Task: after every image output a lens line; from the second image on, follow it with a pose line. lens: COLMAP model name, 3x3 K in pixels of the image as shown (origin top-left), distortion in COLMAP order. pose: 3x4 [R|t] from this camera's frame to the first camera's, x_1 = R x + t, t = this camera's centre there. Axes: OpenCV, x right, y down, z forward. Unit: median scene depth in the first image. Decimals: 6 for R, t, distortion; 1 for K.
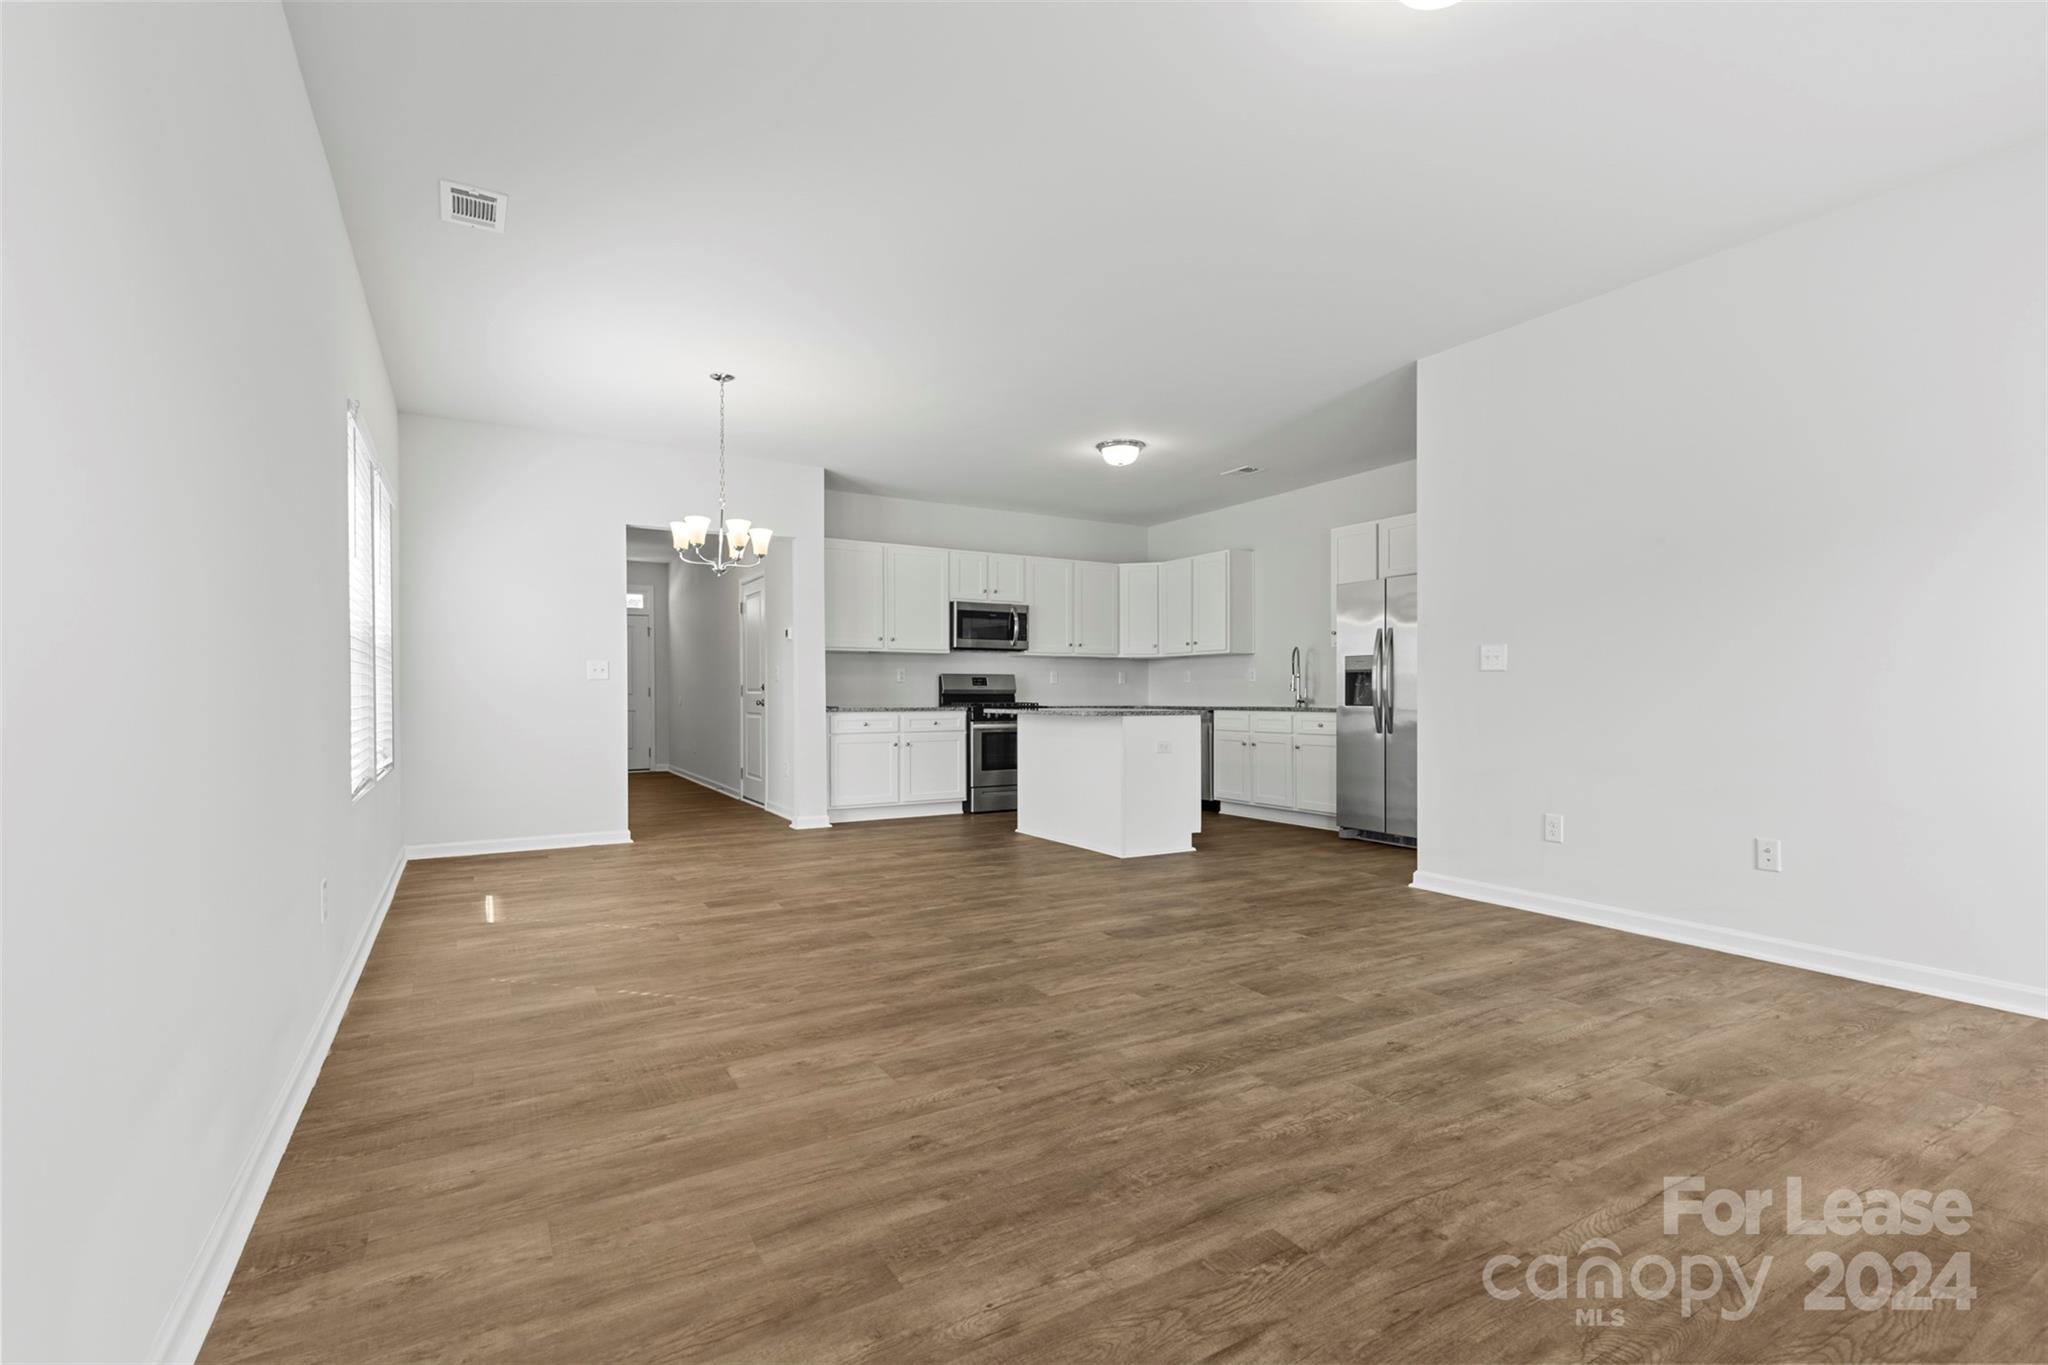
lens RADIAL K [[928.4, 0, 1018.4], [0, 928.4, 694.9], [0, 0, 1]] dist [0.003211, -0.000436]
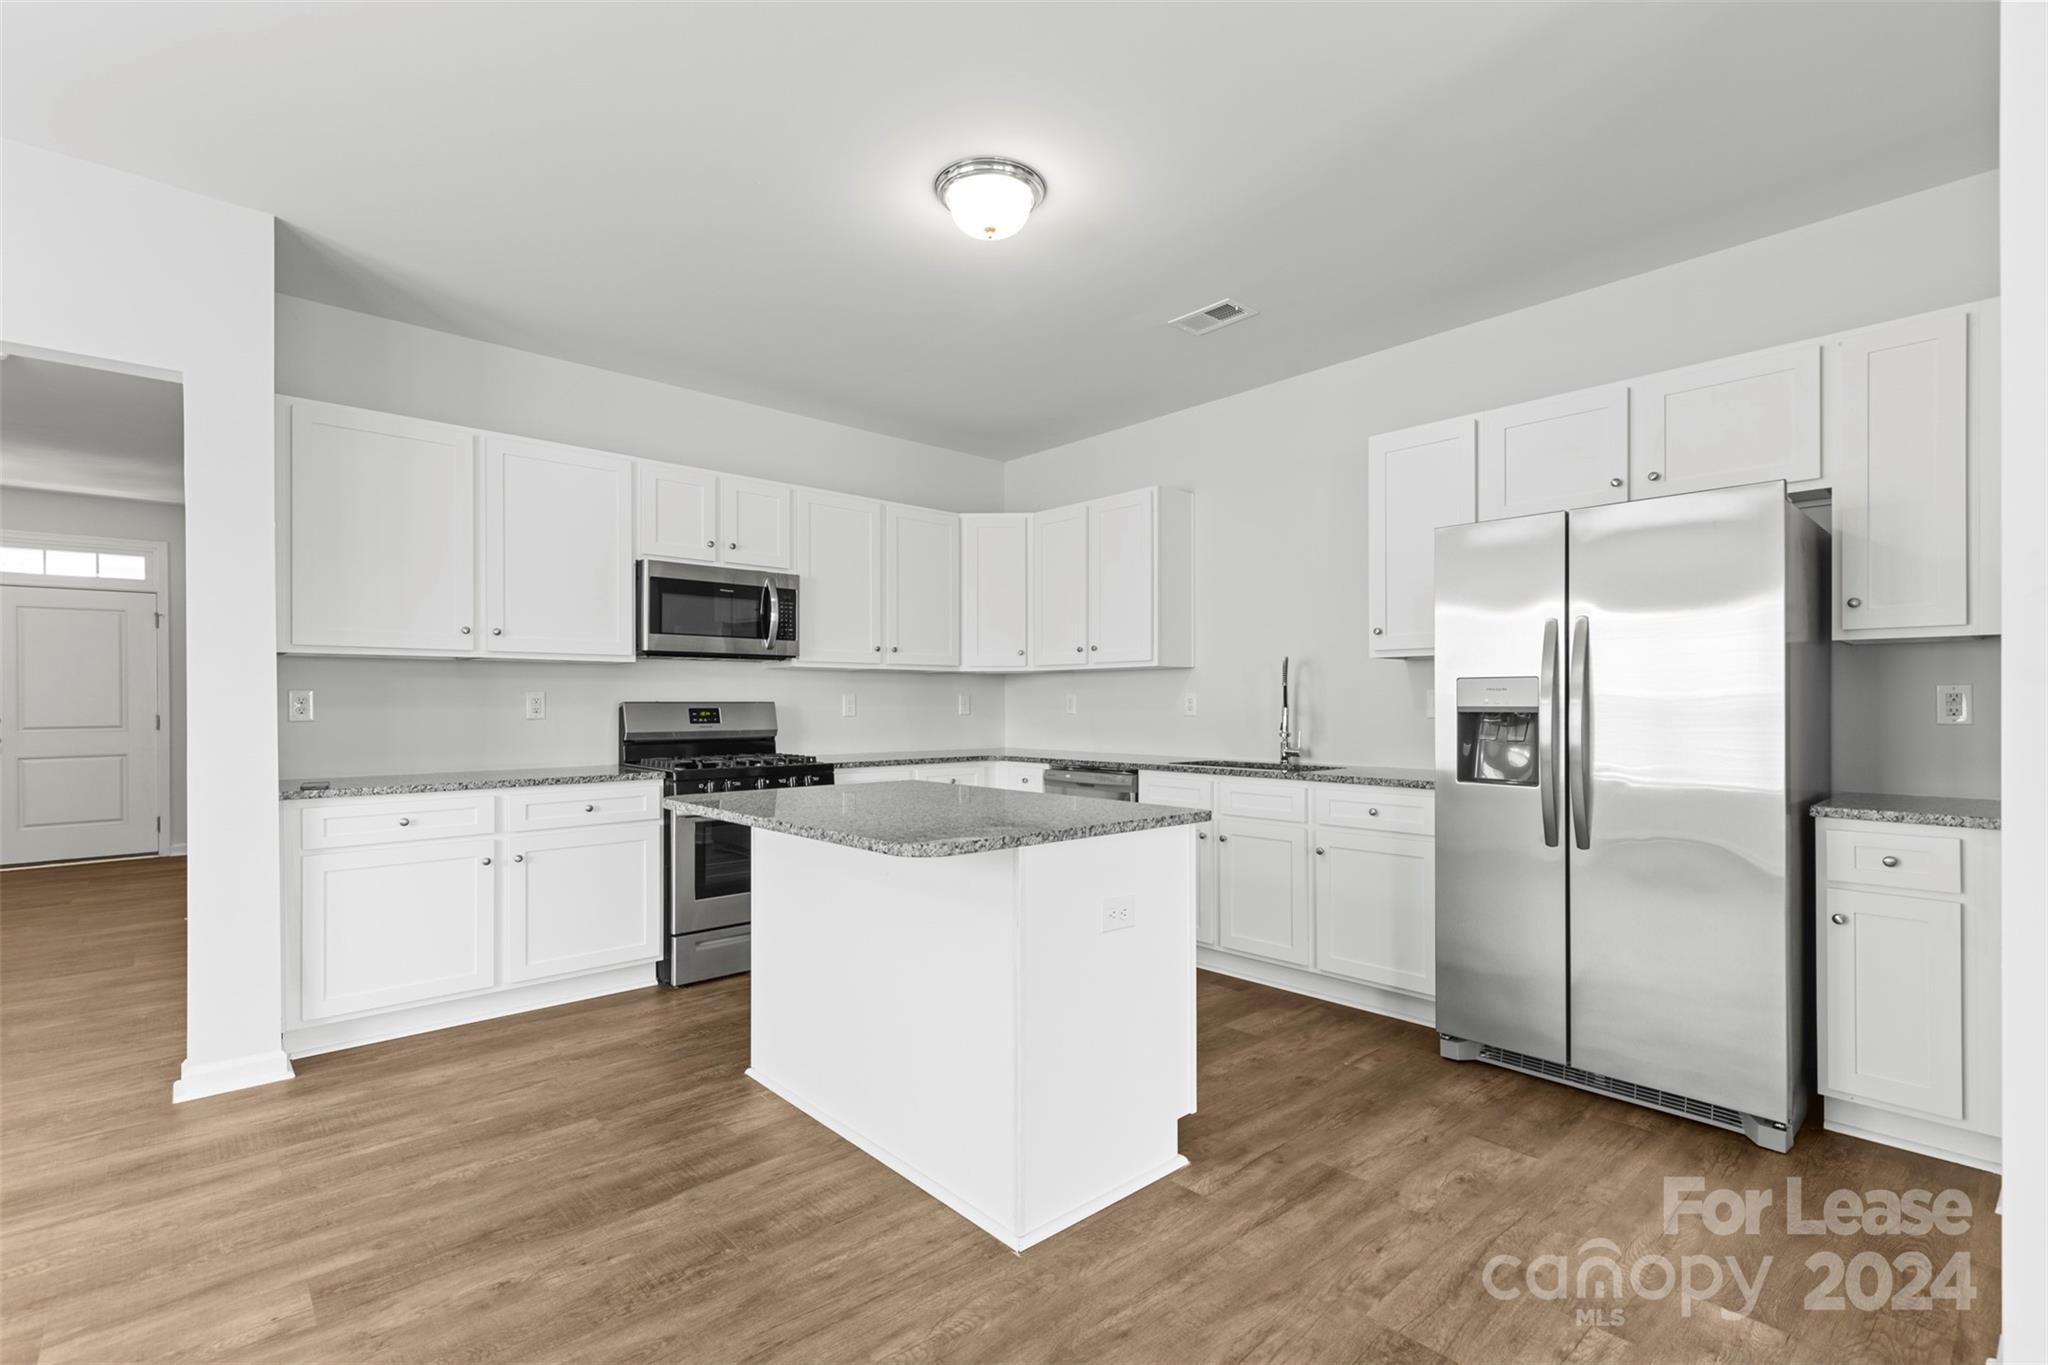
lens RADIAL K [[922.6, 0, 1027.9], [0, 922.6, 707.6], [0, 0, 1]] dist [0.000152, -0.000372]
pose [[0.977918, -0.000796, 0.208989, 0.033828], [-0.000324, 0.999986, 0.005326, -0.025780], [-0.208990, -0.005276, 0.977904, 0.519039]]
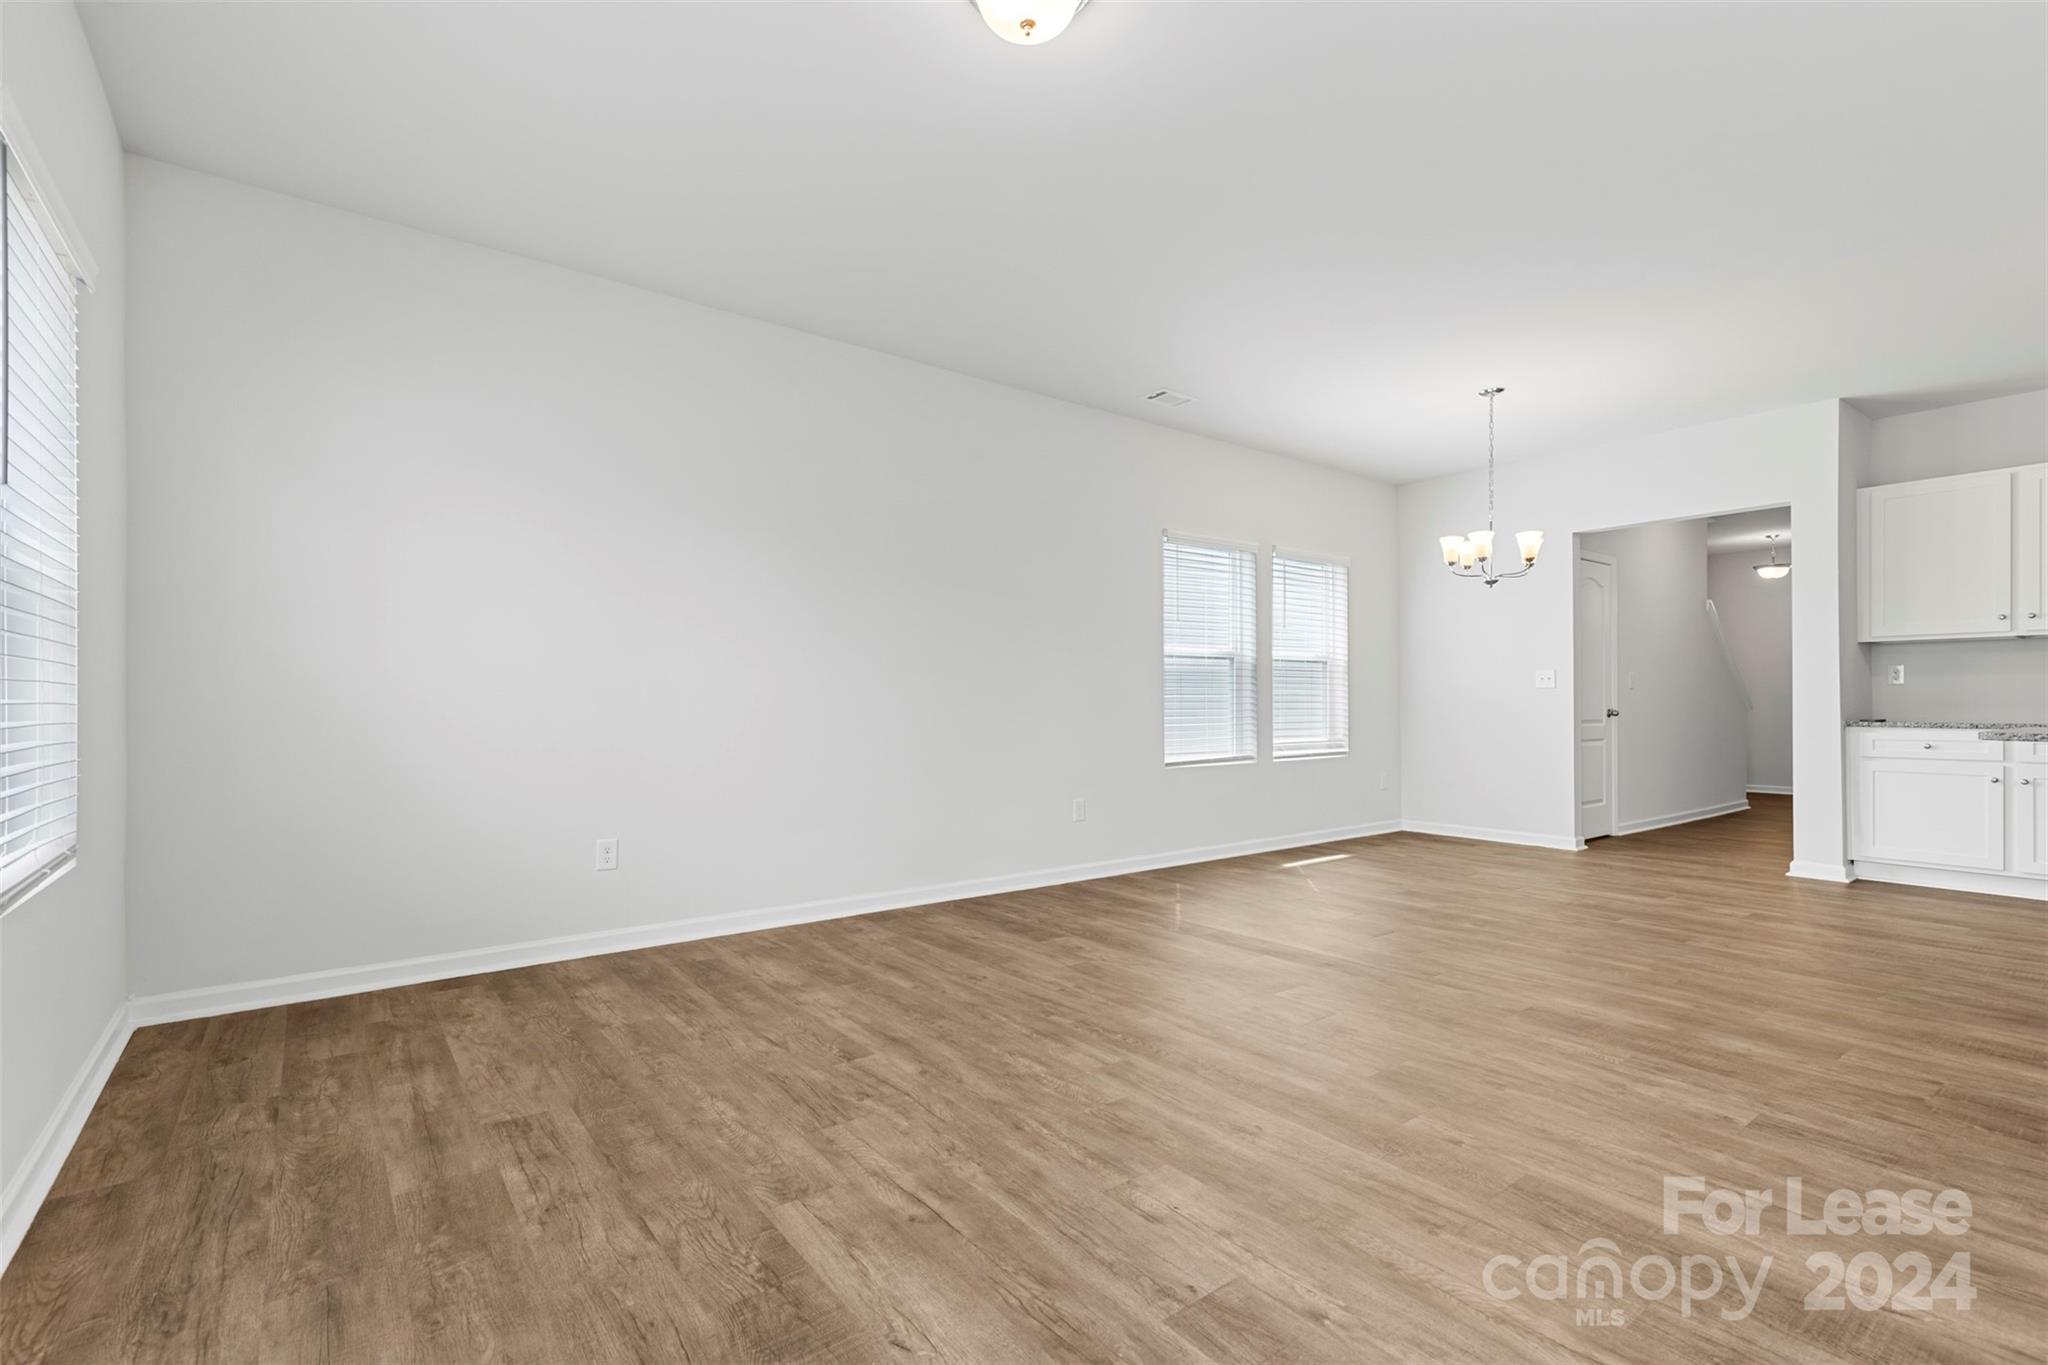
lens RADIAL K [[928.4, 0, 1018.4], [0, 928.4, 694.9], [0, 0, 1]] dist [0.003211, -0.000436]
pose [[0.118403, -0.006793, -0.992942, 0.444847], [-0.001934, 0.999973, -0.007071, -0.000315], [0.992964, 0.002758, 0.118386, 0.258034]]
